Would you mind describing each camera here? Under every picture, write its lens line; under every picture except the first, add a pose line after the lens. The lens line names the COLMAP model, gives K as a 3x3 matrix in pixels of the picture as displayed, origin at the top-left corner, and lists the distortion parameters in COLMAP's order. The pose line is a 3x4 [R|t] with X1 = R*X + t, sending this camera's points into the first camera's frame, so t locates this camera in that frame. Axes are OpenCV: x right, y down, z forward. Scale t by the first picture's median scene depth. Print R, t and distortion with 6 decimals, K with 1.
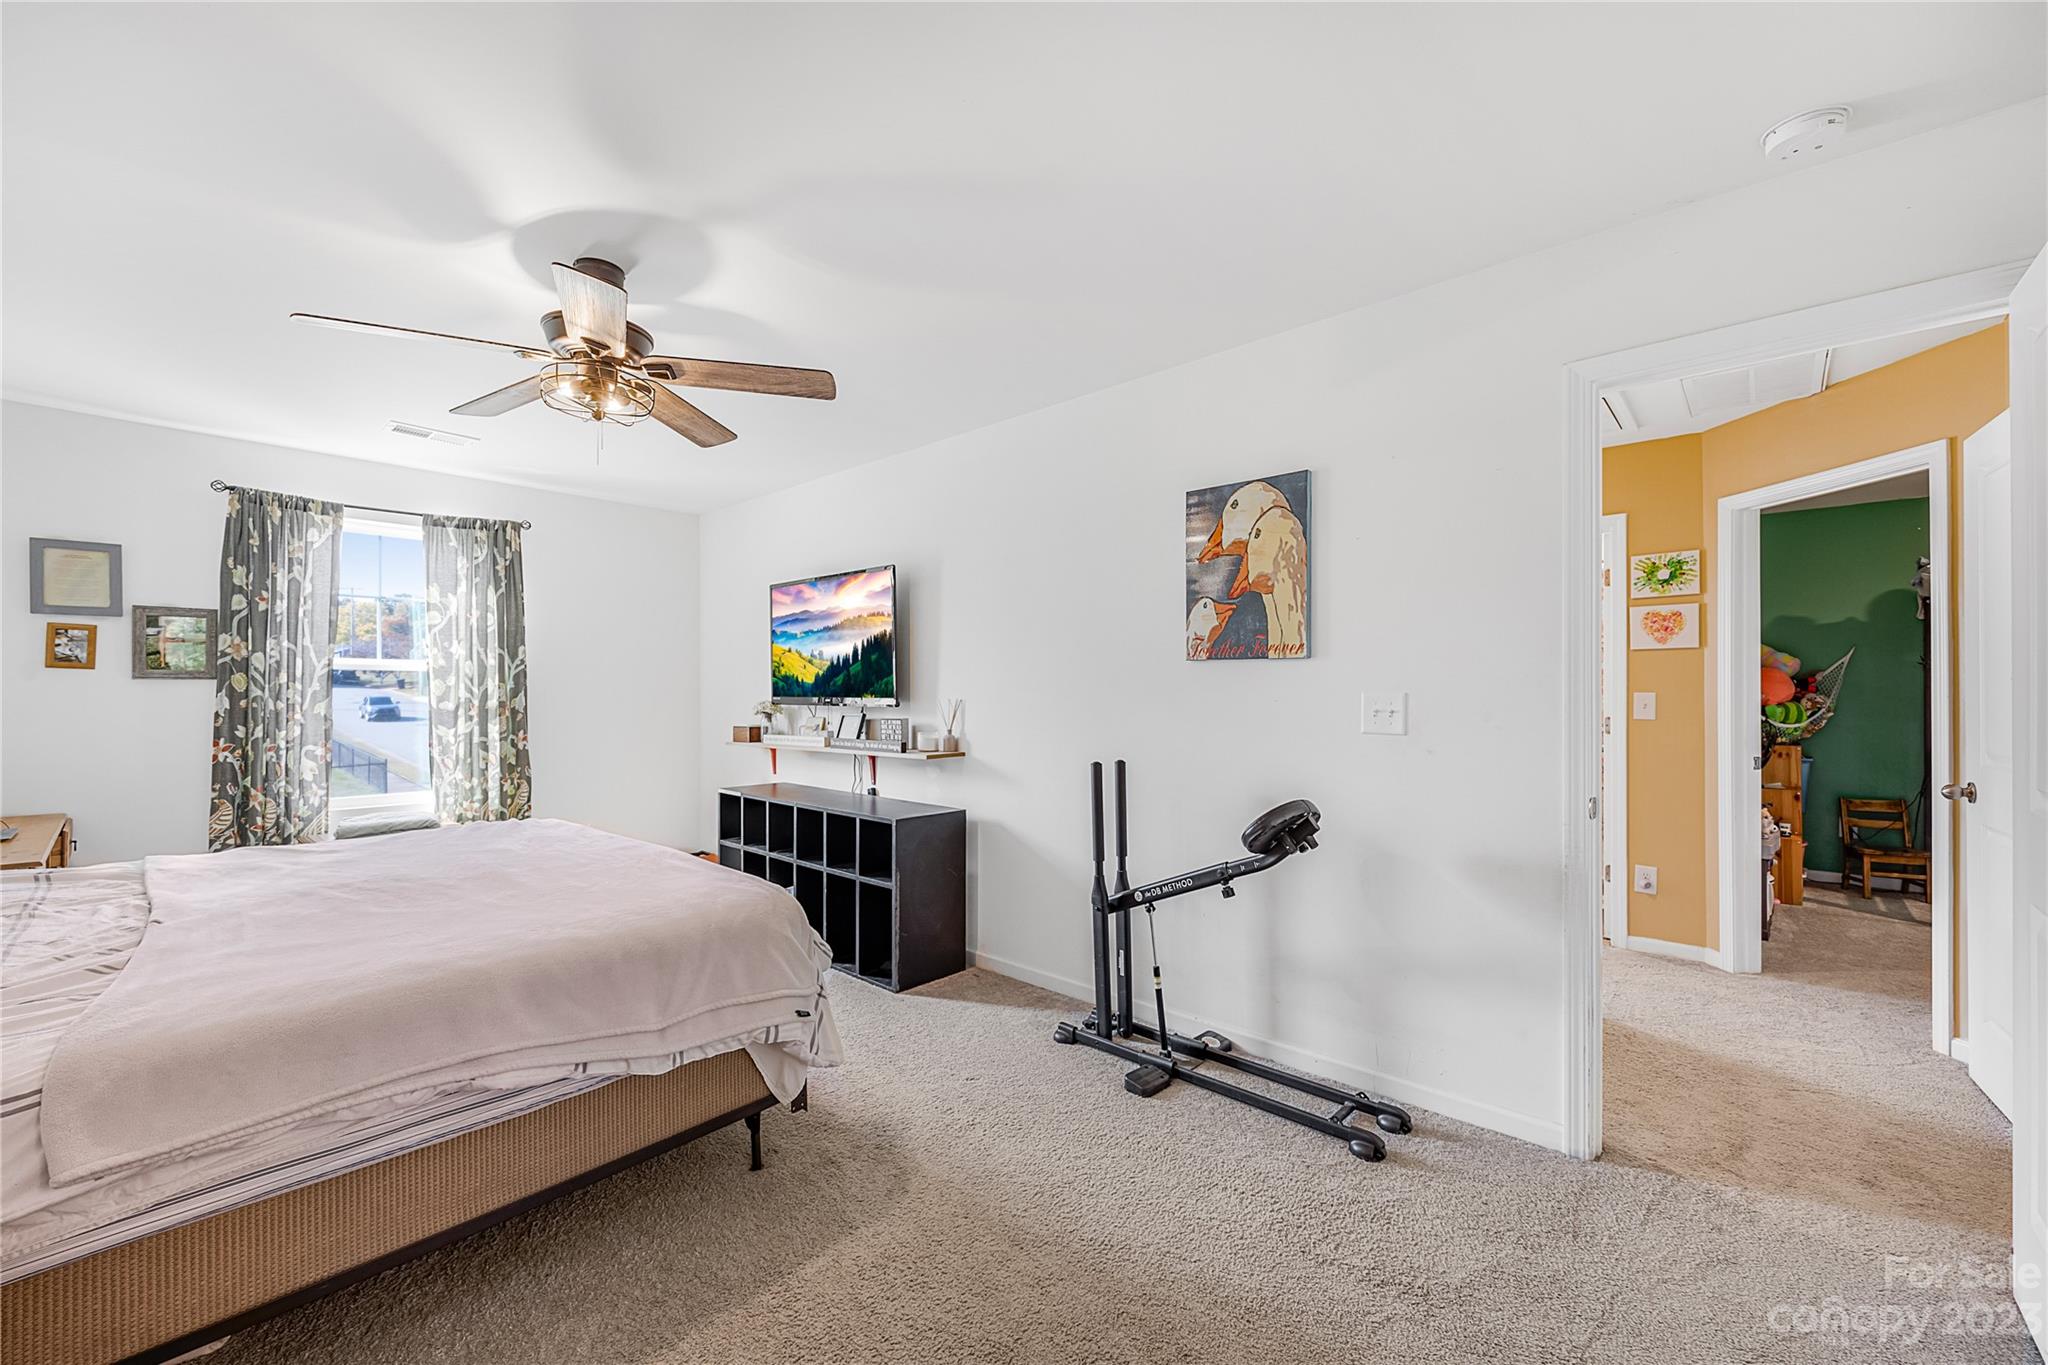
lens RADIAL K [[828.2, 0, 1041.3], [0, 828.2, 685.2], [0, 0, 1]] dist [-0.003101, 0.000618]
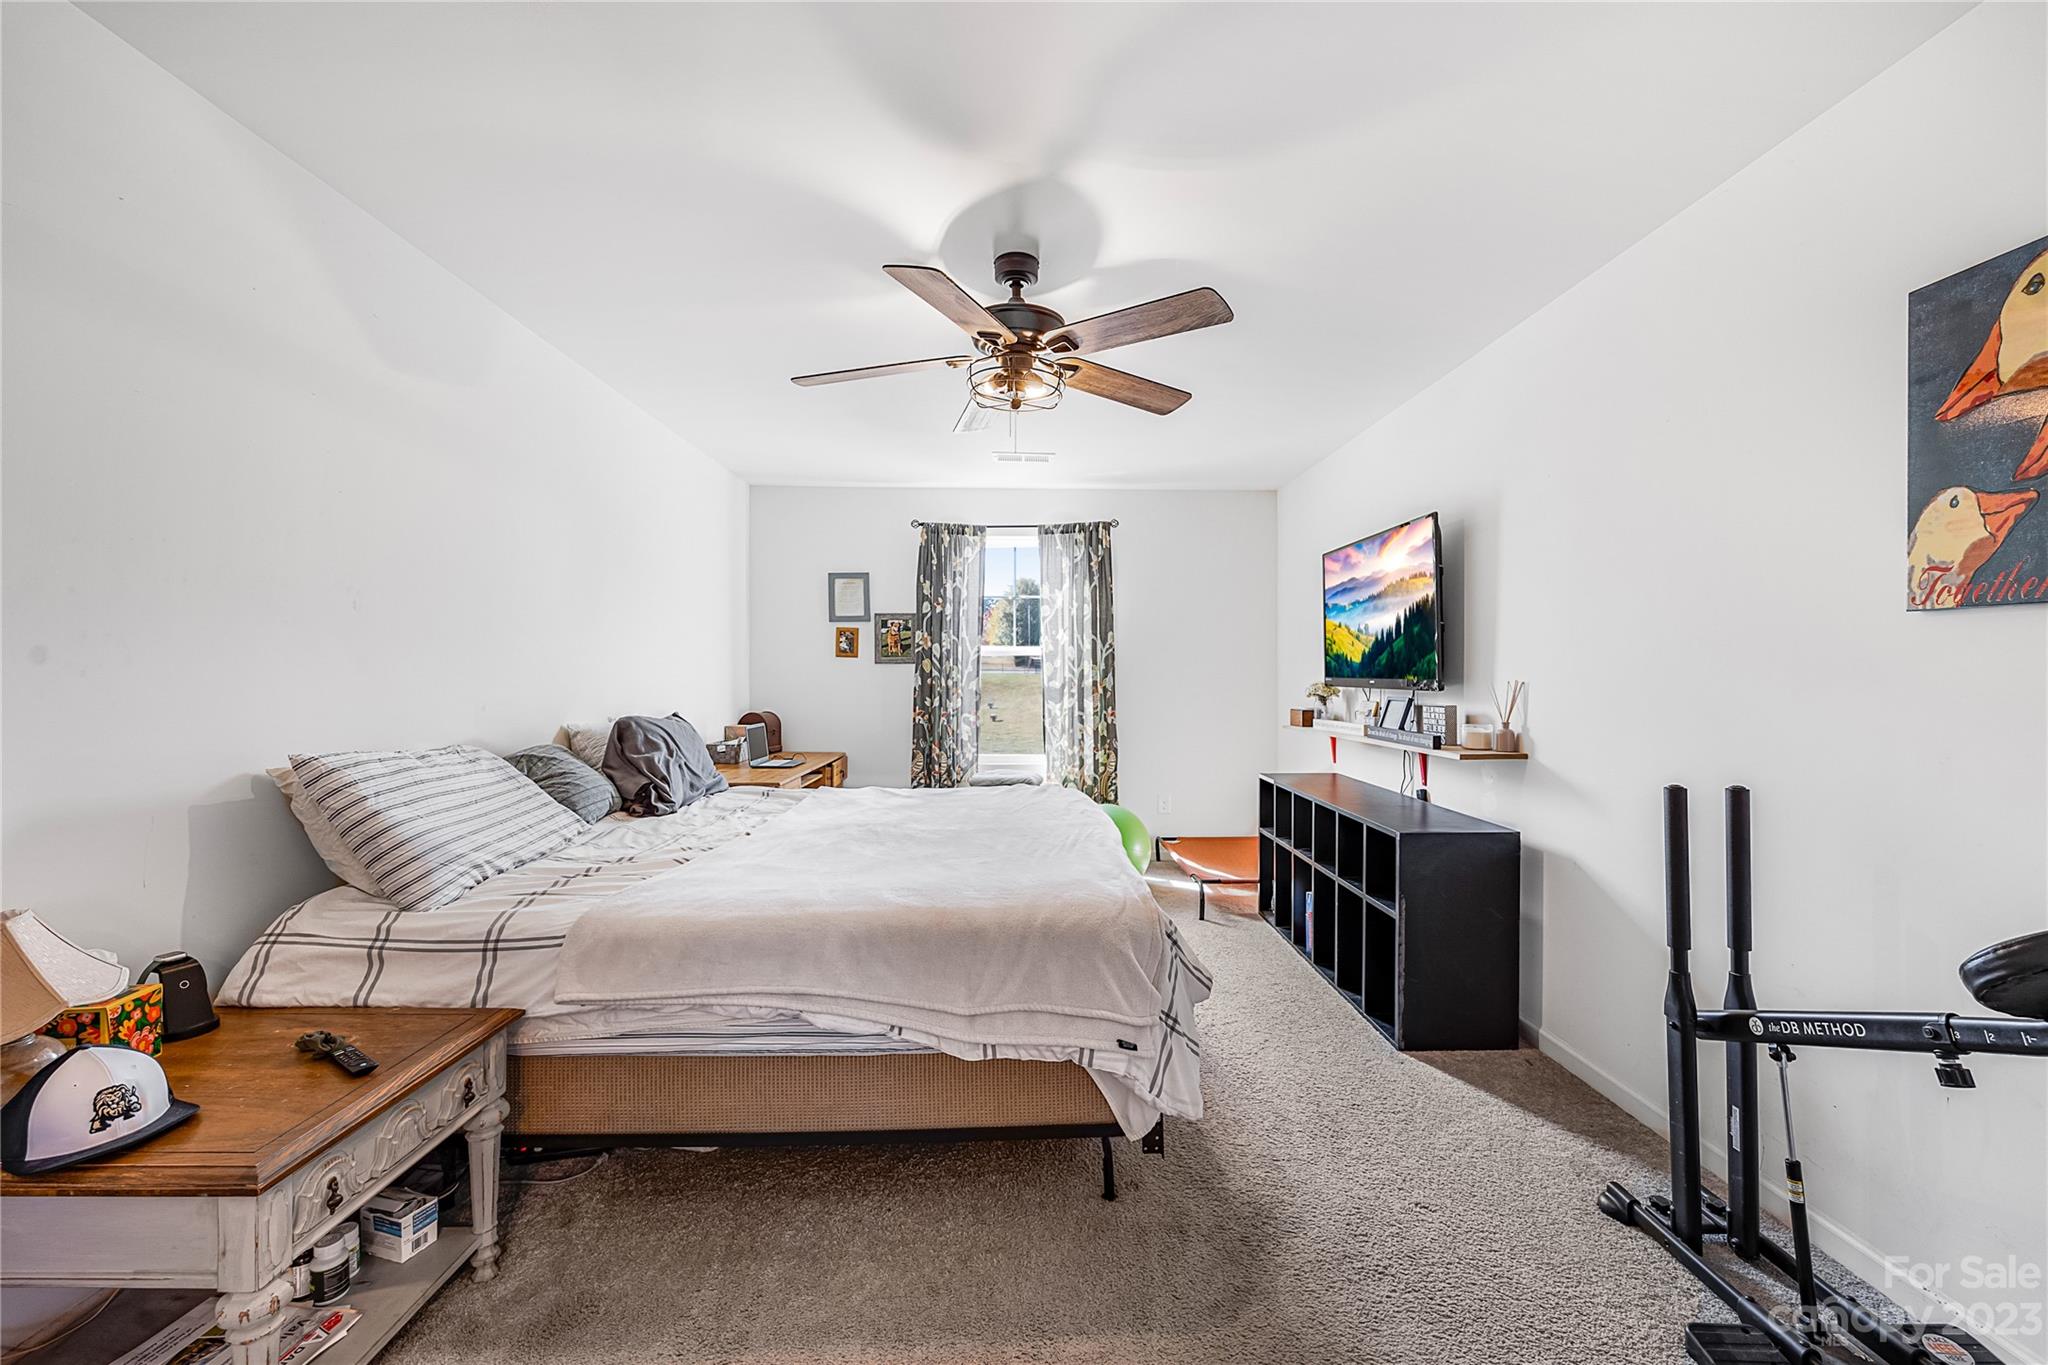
lens RADIAL K [[828.2, 0, 1023.1], [0, 828.2, 680.4], [0, 0, 1]] dist [-0.003101, 0.000618]
pose [[0.683504, 0.005885, -0.729923, 0.180426], [0.006304, 0.999883, 0.013965, 0.003426], [0.729920, -0.014146, 0.683386, 0.231333]]
